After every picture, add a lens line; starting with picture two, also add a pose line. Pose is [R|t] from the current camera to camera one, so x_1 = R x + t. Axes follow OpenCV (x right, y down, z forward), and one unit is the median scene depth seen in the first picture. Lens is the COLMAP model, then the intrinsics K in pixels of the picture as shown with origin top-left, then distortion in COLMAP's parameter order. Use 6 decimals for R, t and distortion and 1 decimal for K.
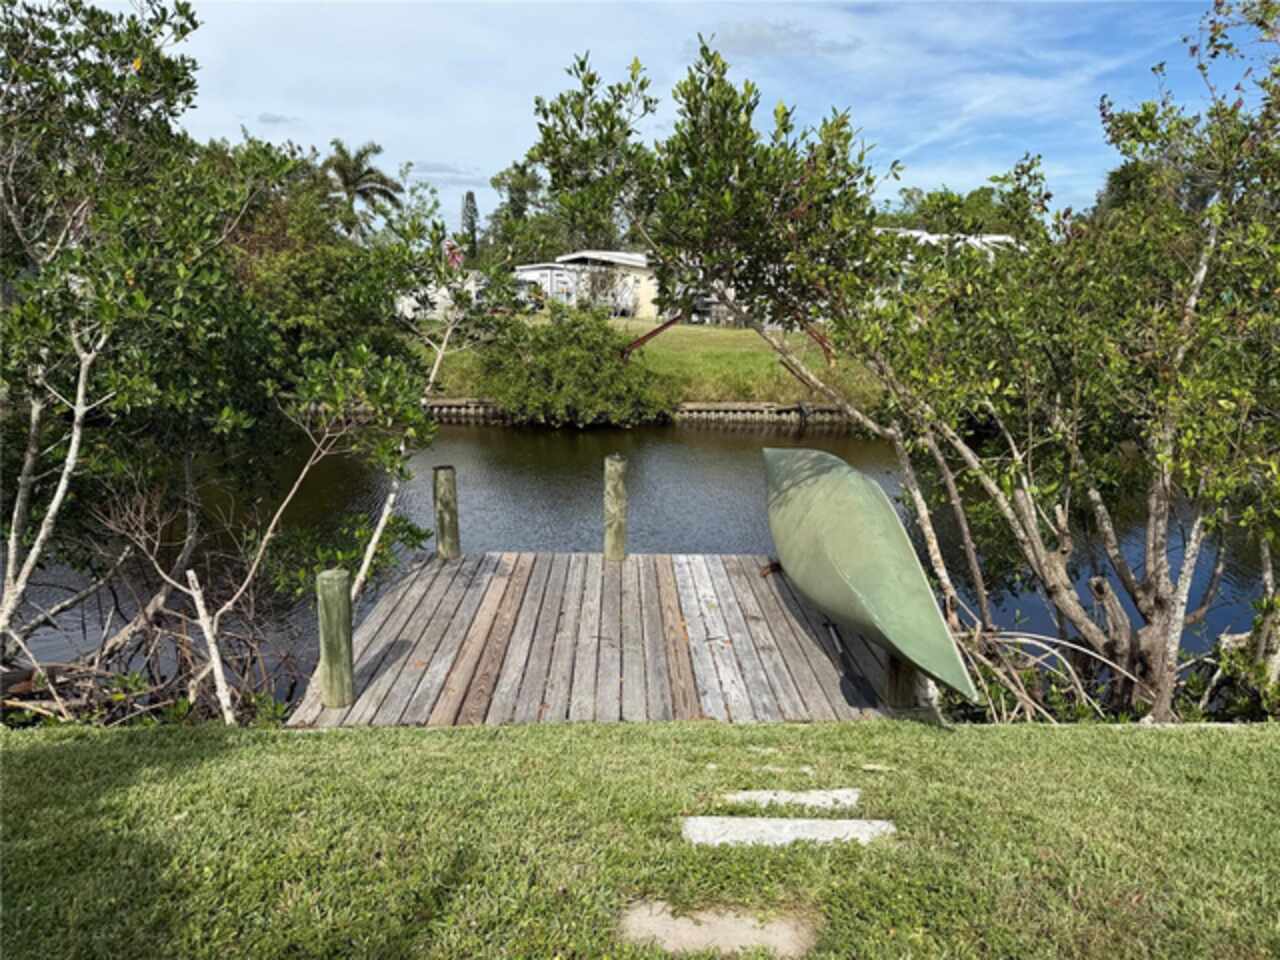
lens RADIAL K [[878.6, 0, 641.2], [0, 878.6, 495.8], [0, 0, 1]] dist [0.069720, -0.088578]
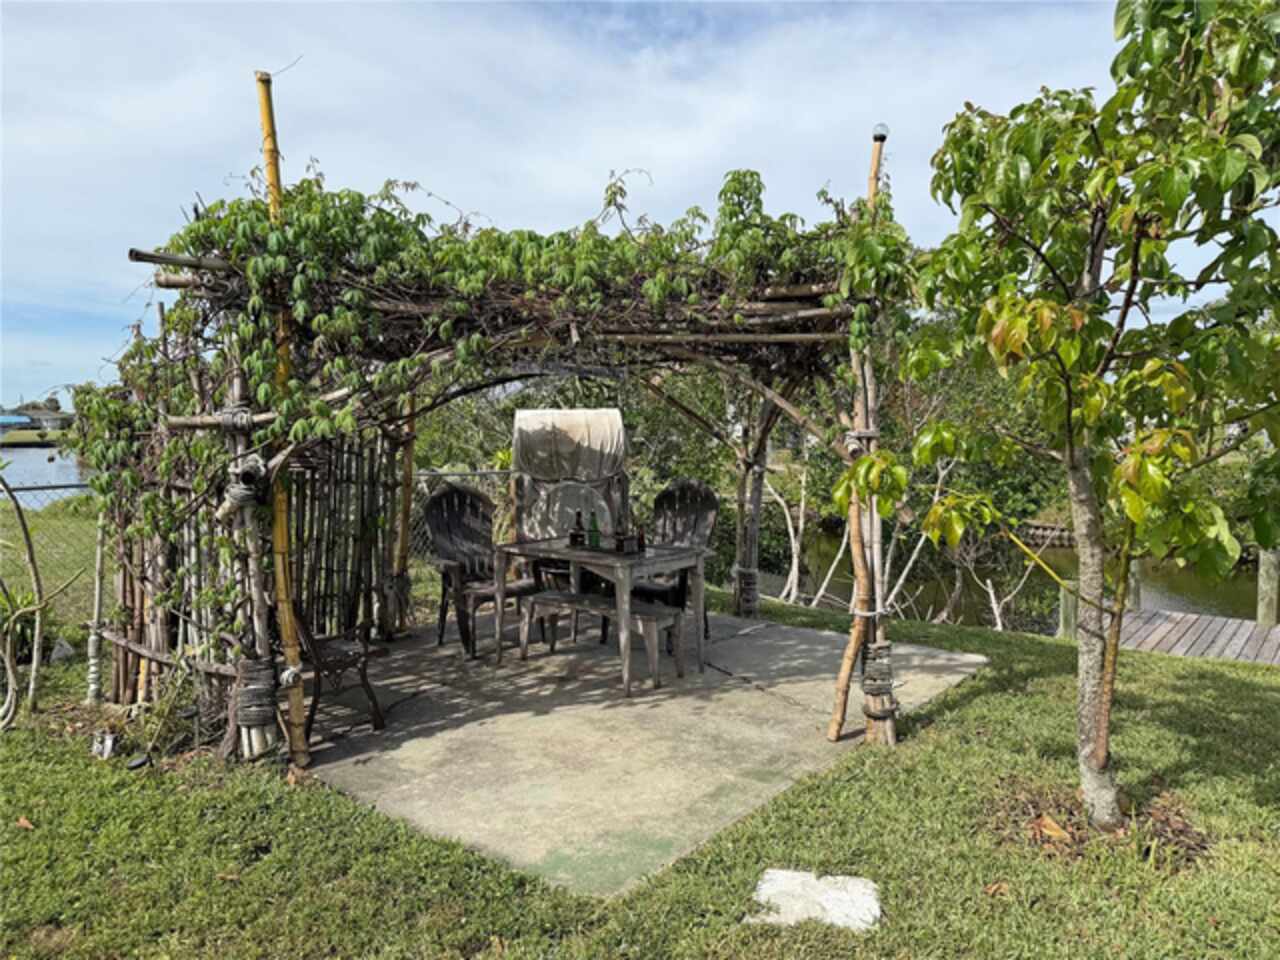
lens RADIAL K [[878.6, 0, 641.2], [0, 878.6, 495.8], [0, 0, 1]] dist [0.069720, -0.088578]
pose [[0.759338, 0.027877, -0.650099, 0.150643], [-0.127117, 0.986187, -0.106188, 0.171285], [0.638159, 0.163271, 0.752394, -0.826920]]
